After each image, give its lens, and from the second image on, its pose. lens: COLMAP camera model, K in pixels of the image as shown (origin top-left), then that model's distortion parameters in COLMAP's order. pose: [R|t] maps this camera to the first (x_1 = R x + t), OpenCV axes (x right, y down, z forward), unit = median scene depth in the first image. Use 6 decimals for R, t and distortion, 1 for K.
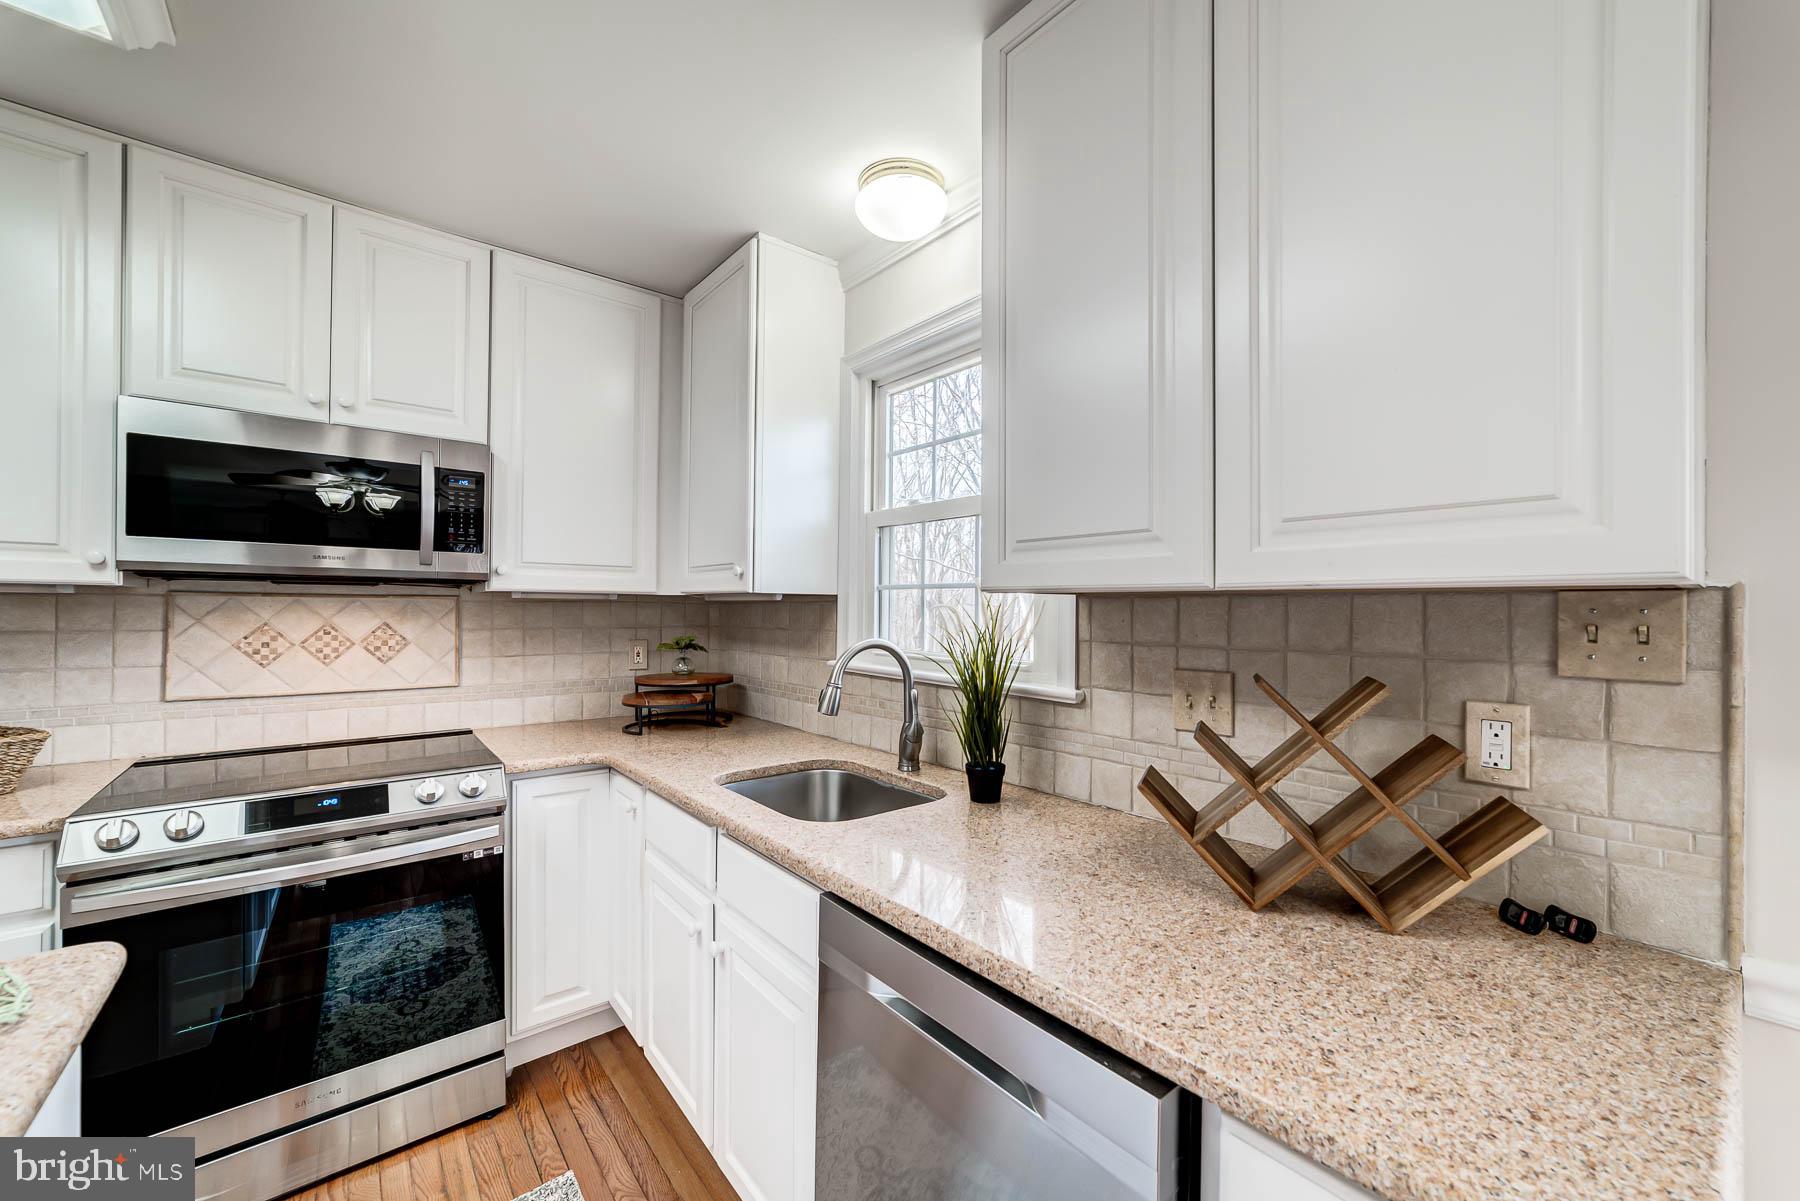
lens RADIAL K [[699.2, 0, 892.3], [0, 699.2, 604.9], [0, 0, 1]] dist [-0.008697, 0.006247]
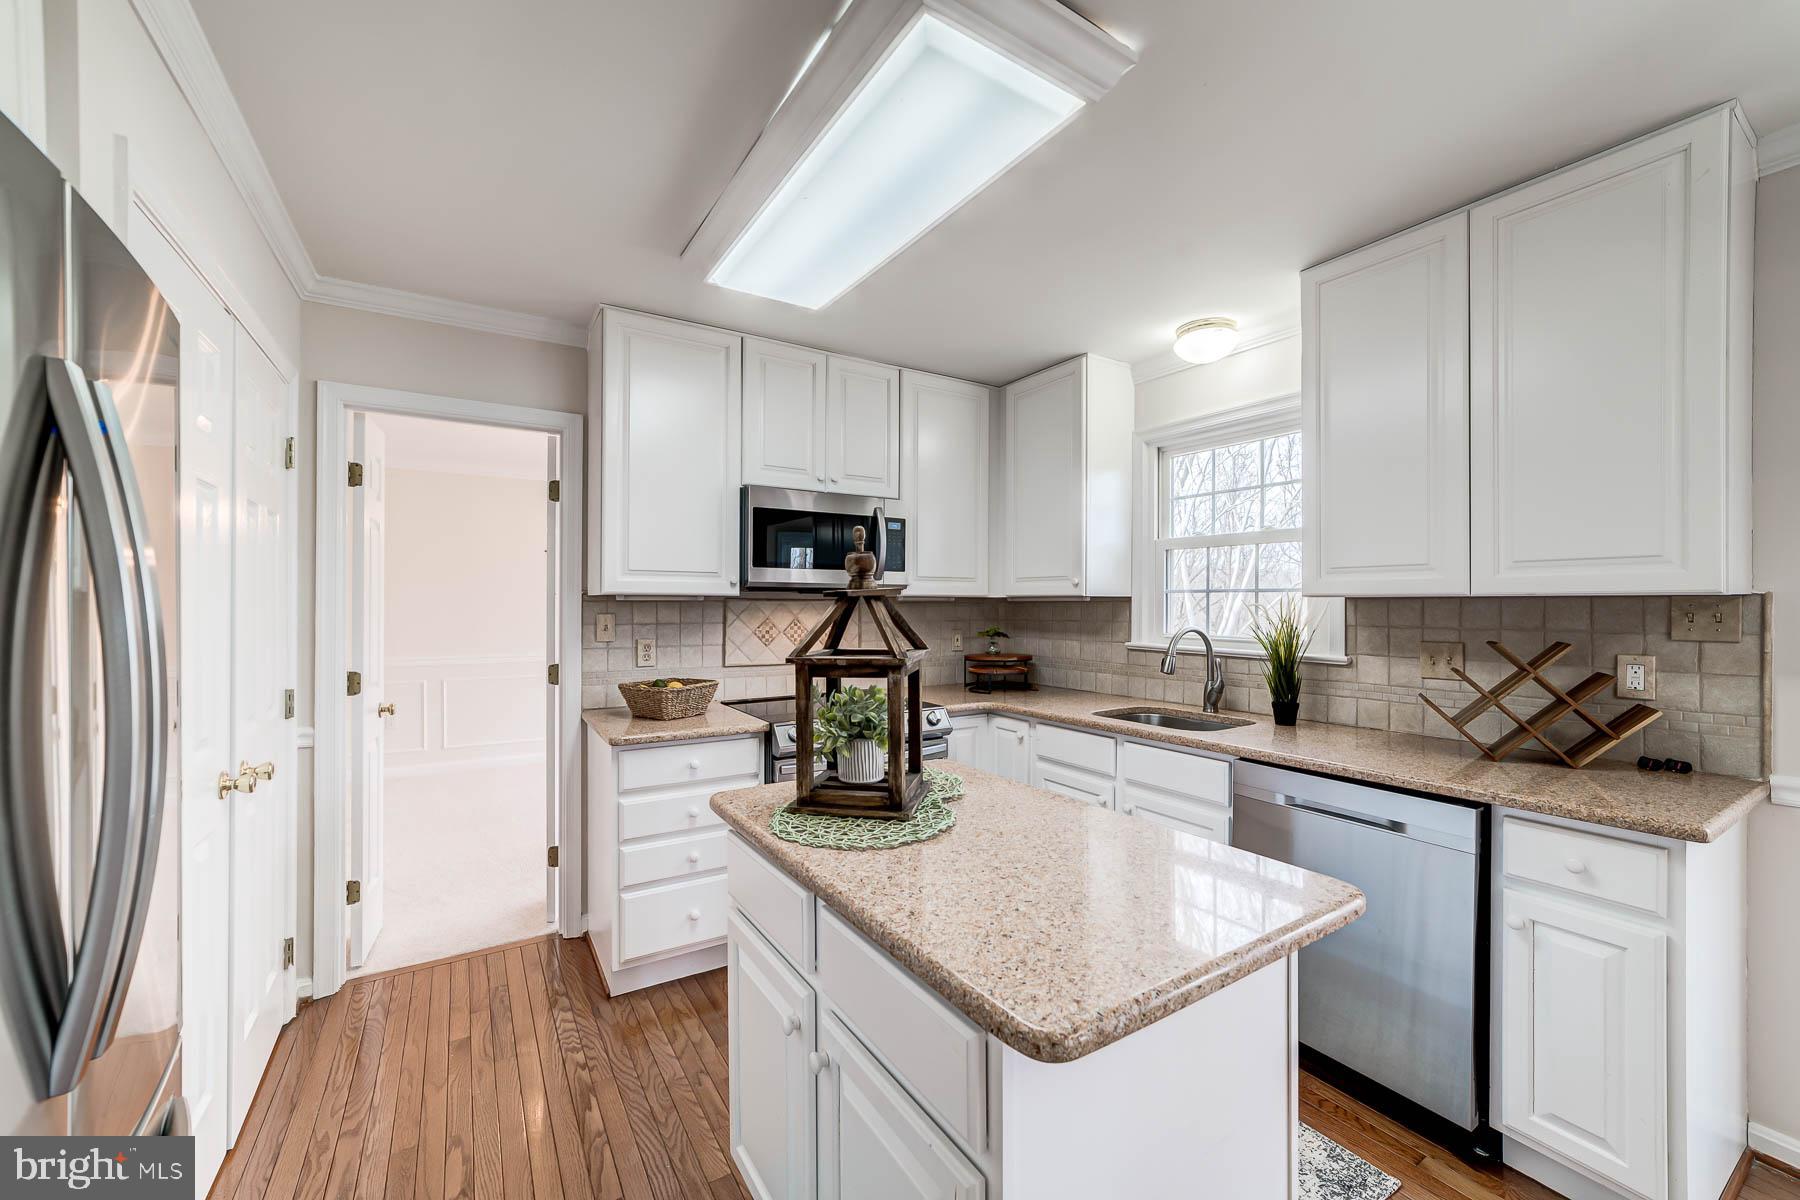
lens RADIAL K [[699.2, 0, 892.6], [0, 699.2, 604.6], [0, 0, 1]] dist [-0.008697, 0.006247]
pose [[0.993666, -0.006716, -0.112169, -0.601198], [0.007205, 0.999966, 0.003953, -0.011012], [0.112138, -0.004736, 0.993681, -0.721202]]
